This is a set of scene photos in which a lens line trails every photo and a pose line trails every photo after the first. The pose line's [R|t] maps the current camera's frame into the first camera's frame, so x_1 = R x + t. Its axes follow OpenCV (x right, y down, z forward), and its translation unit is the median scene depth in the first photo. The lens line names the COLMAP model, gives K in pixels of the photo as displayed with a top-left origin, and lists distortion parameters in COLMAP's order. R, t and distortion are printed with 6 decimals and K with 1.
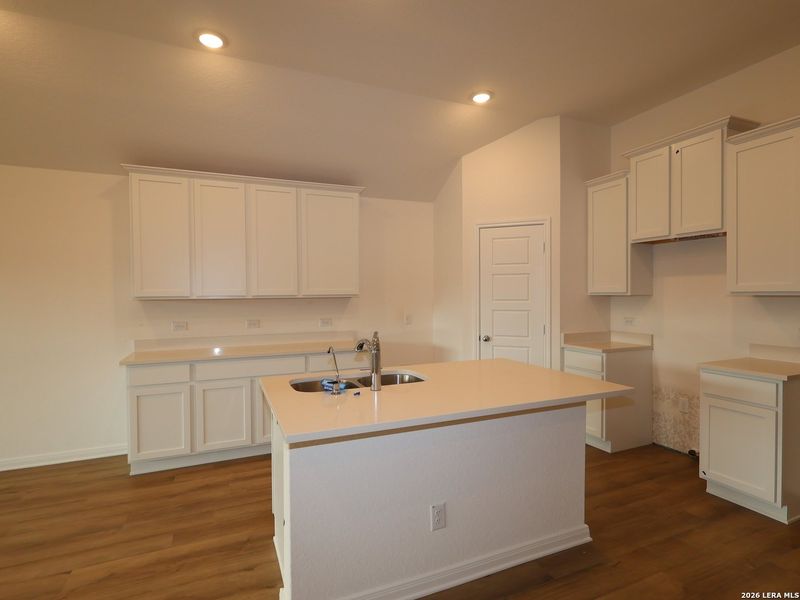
lens RADIAL K [[419.8, 0, 400.0], [0, 419.8, 300.0], [0, 0, 1]] dist [0.002162, 0.001300]
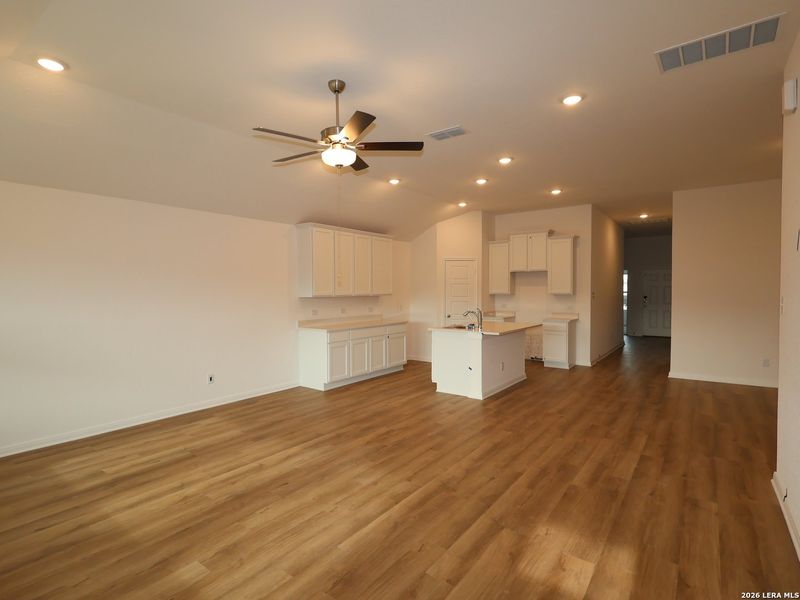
lens RADIAL K [[419.8, 0, 400.0], [0, 419.8, 300.0], [0, 0, 1]] dist [0.002162, 0.001300]
pose [[0.863970, -0.008792, 0.503467, -1.142074], [0.005595, 0.999953, 0.007861, -0.000976], [-0.503512, -0.003975, 0.863979, -0.697247]]
